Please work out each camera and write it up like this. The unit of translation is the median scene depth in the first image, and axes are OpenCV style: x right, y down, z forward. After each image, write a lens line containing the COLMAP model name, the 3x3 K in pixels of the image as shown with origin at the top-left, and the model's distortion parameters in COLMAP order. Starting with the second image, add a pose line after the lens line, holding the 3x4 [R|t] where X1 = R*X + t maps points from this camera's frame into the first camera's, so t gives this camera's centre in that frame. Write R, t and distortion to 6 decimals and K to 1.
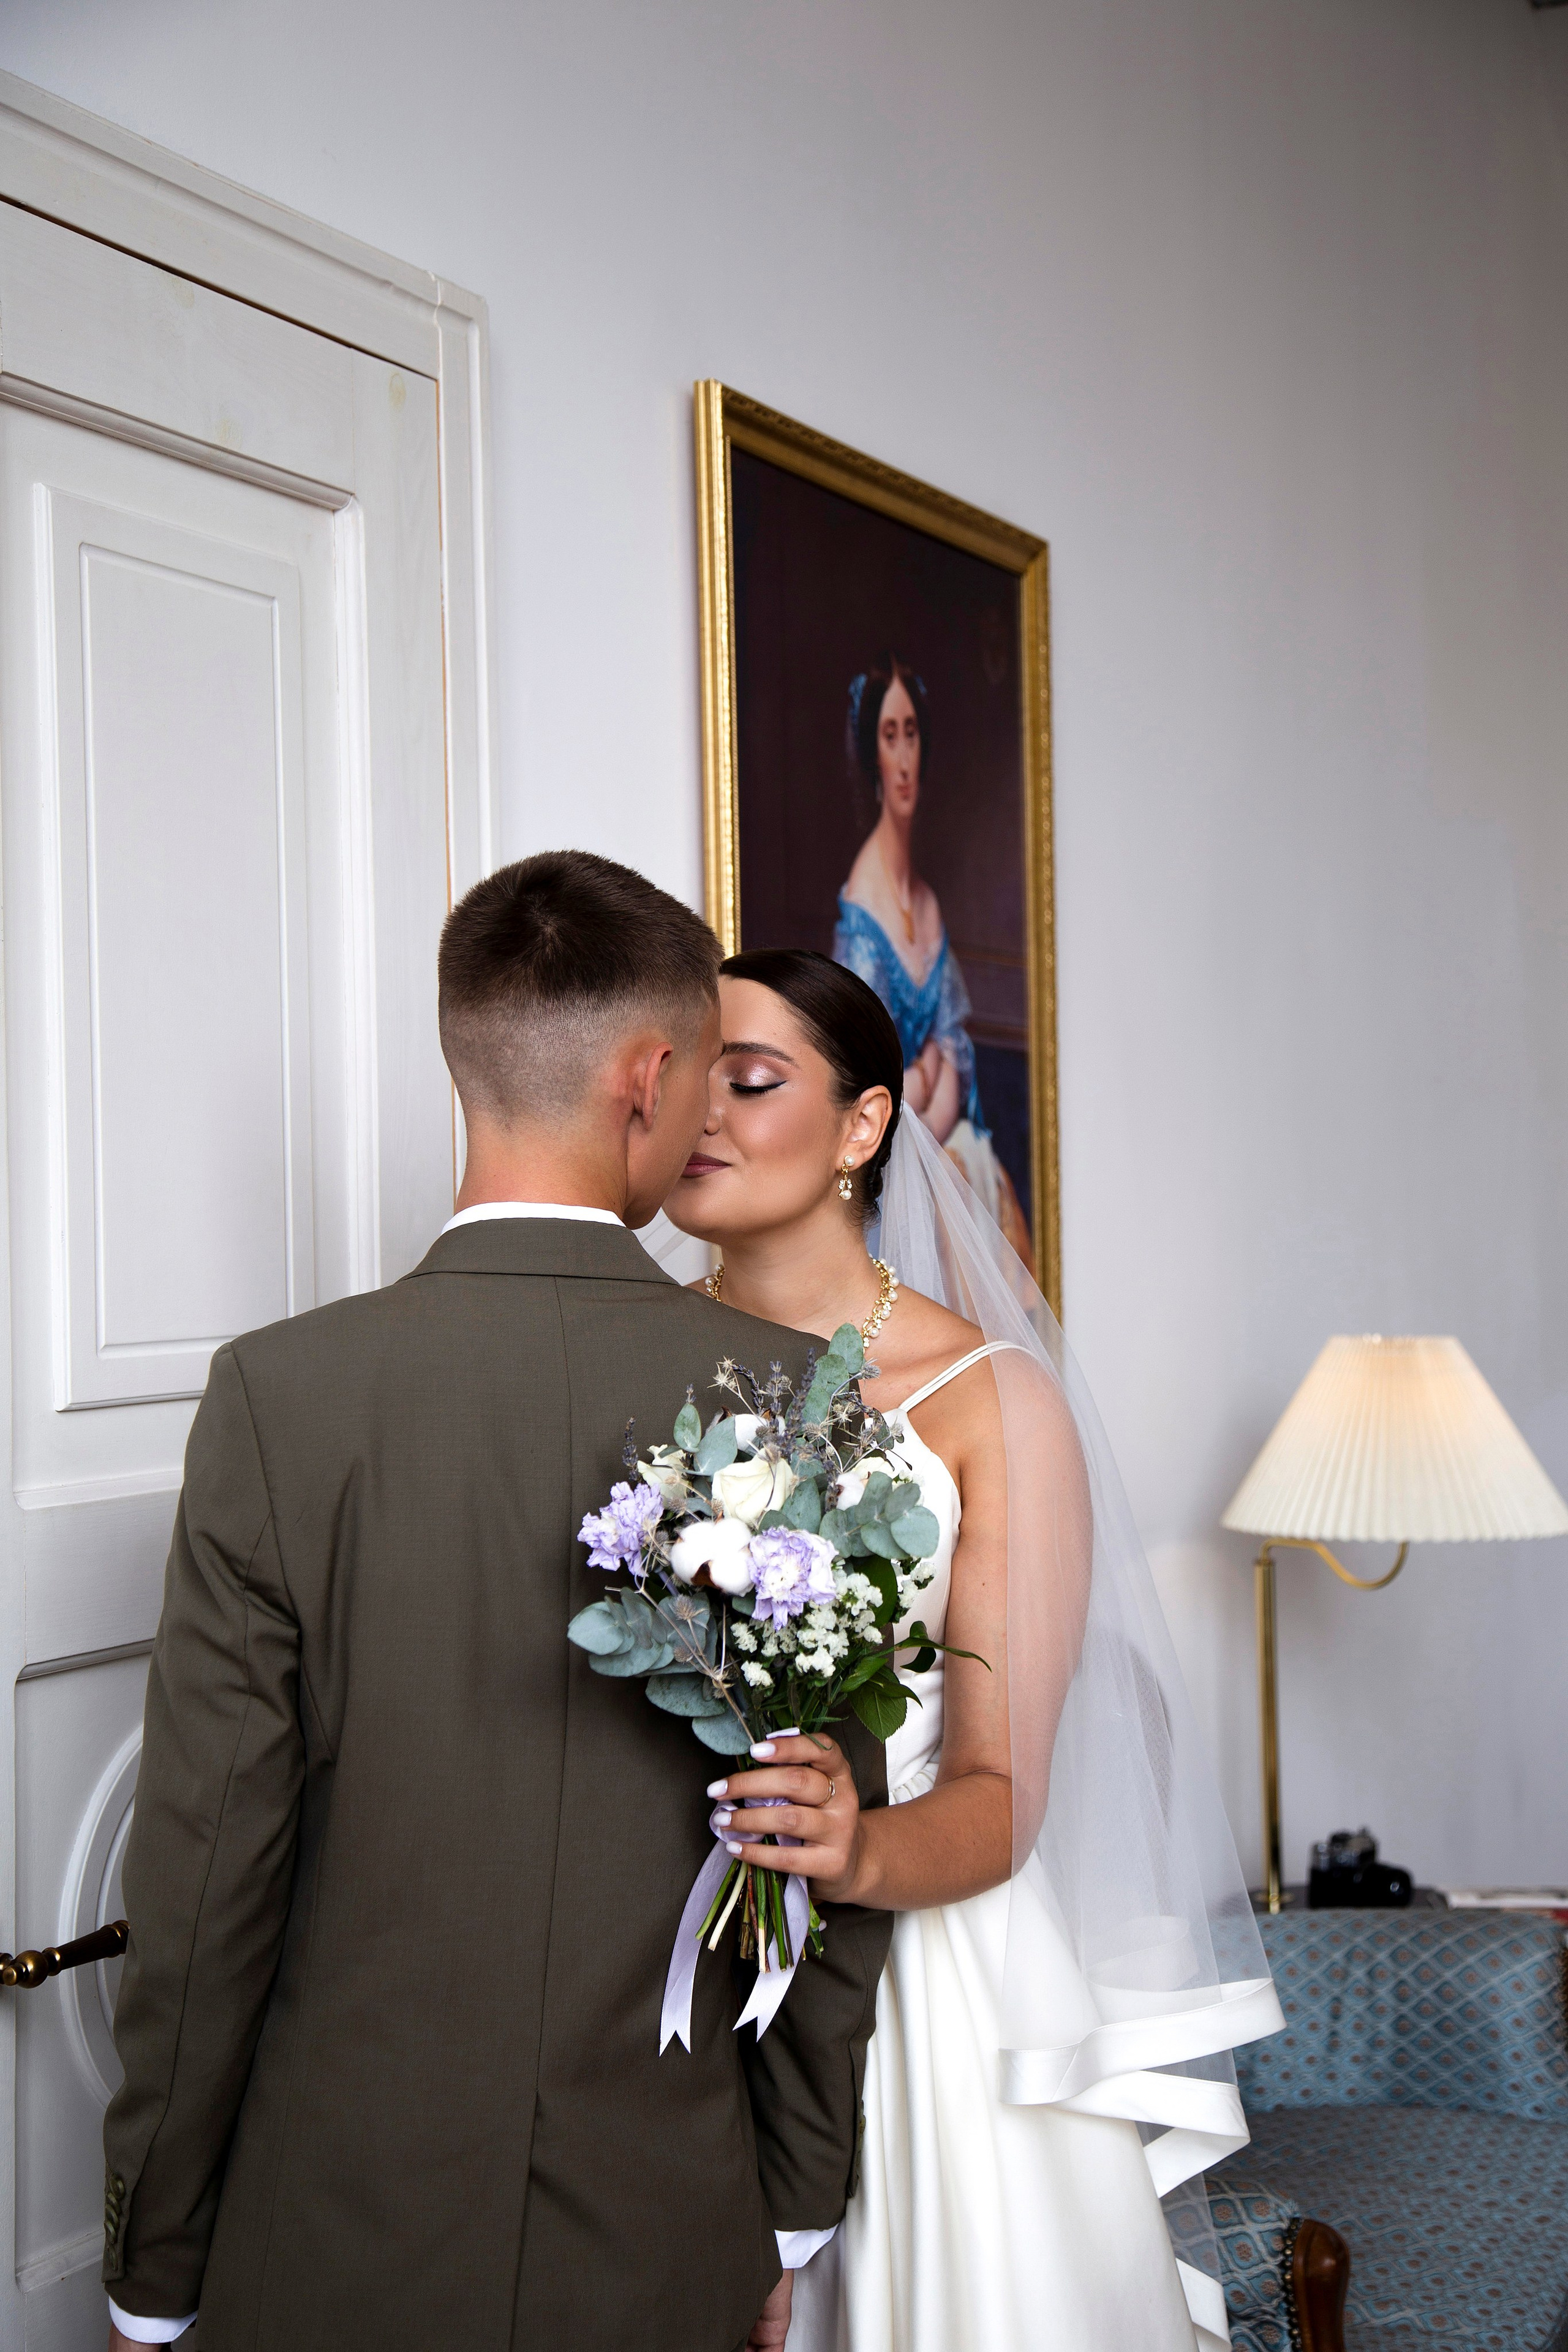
lens RADIAL K [[3205.7, 0, 784.0], [0, 3205.7, 1176.0], [0, 0, 1]] dist [0.131345, -0.010701]
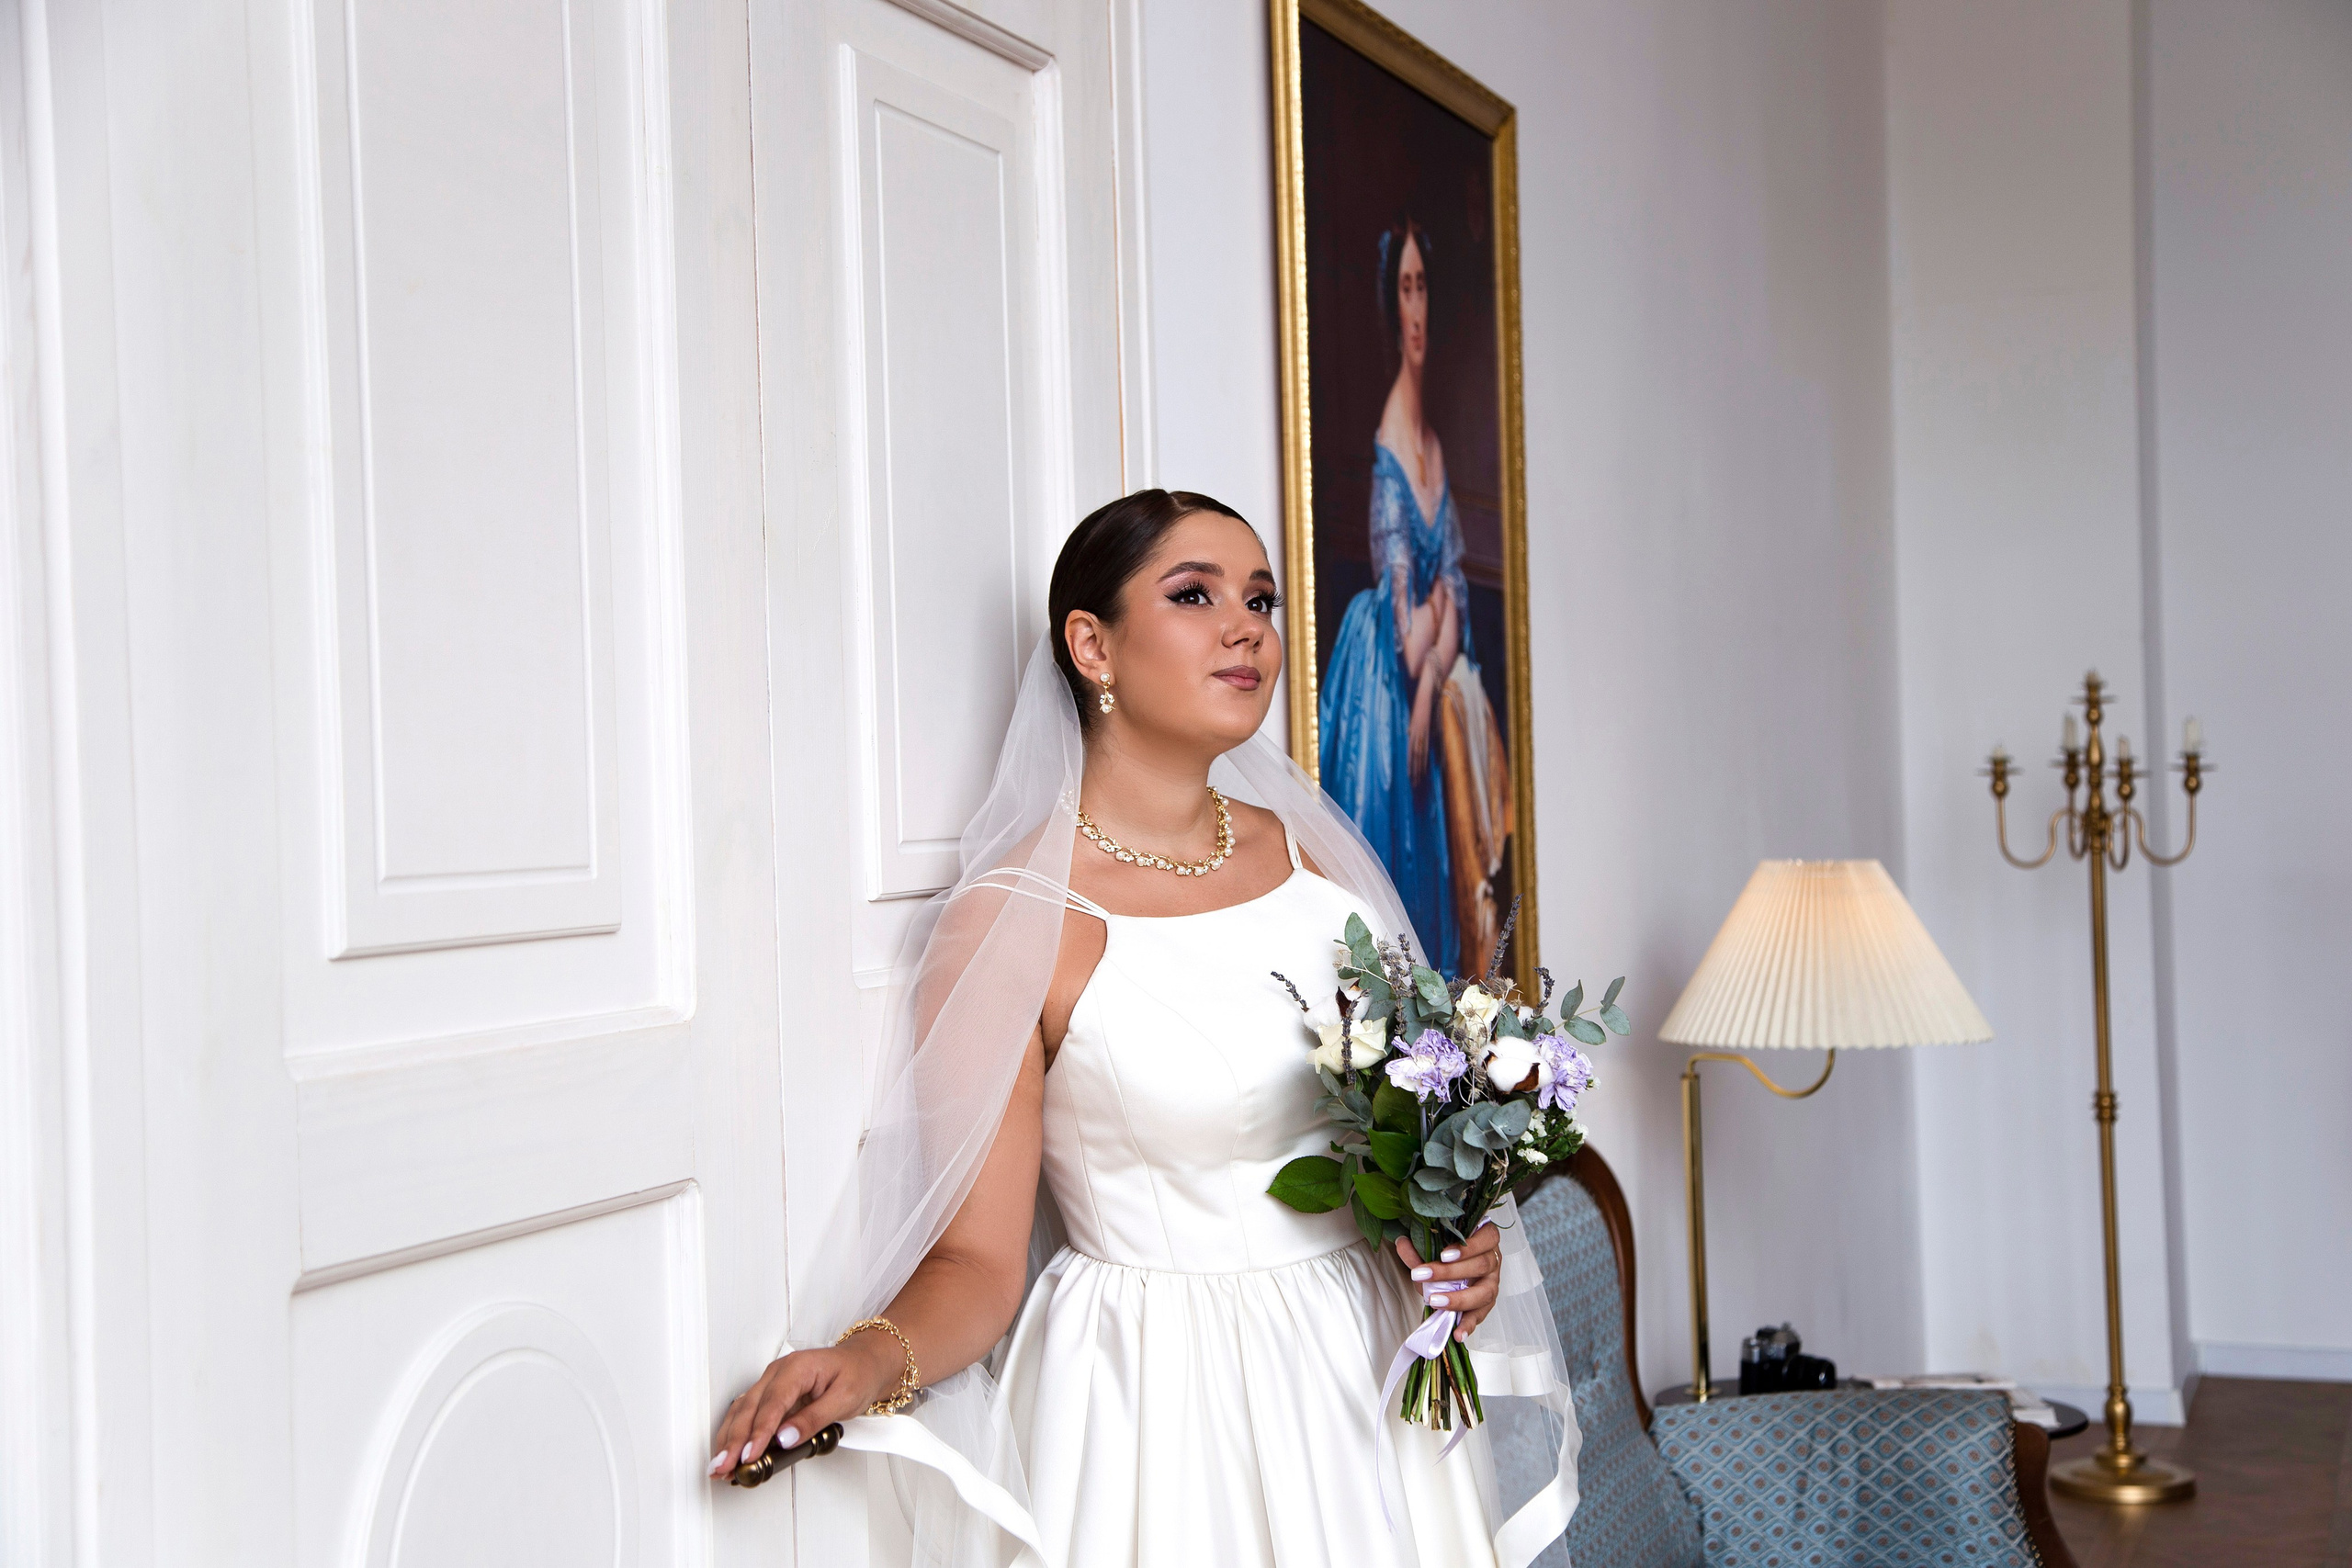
lens RADIAL K [[3205.4, 0, 1176.0], [0, 3205.4, 784.0], [0, 0, 1]] dist [0.131345, -0.010701]
pose [[0.997154, -0.010947, 0.074594, -0.114187], [0.010234, 0.999898, 0.009935, 0.013598], [-0.074695, -0.009144, 0.997164, -0.048888]]
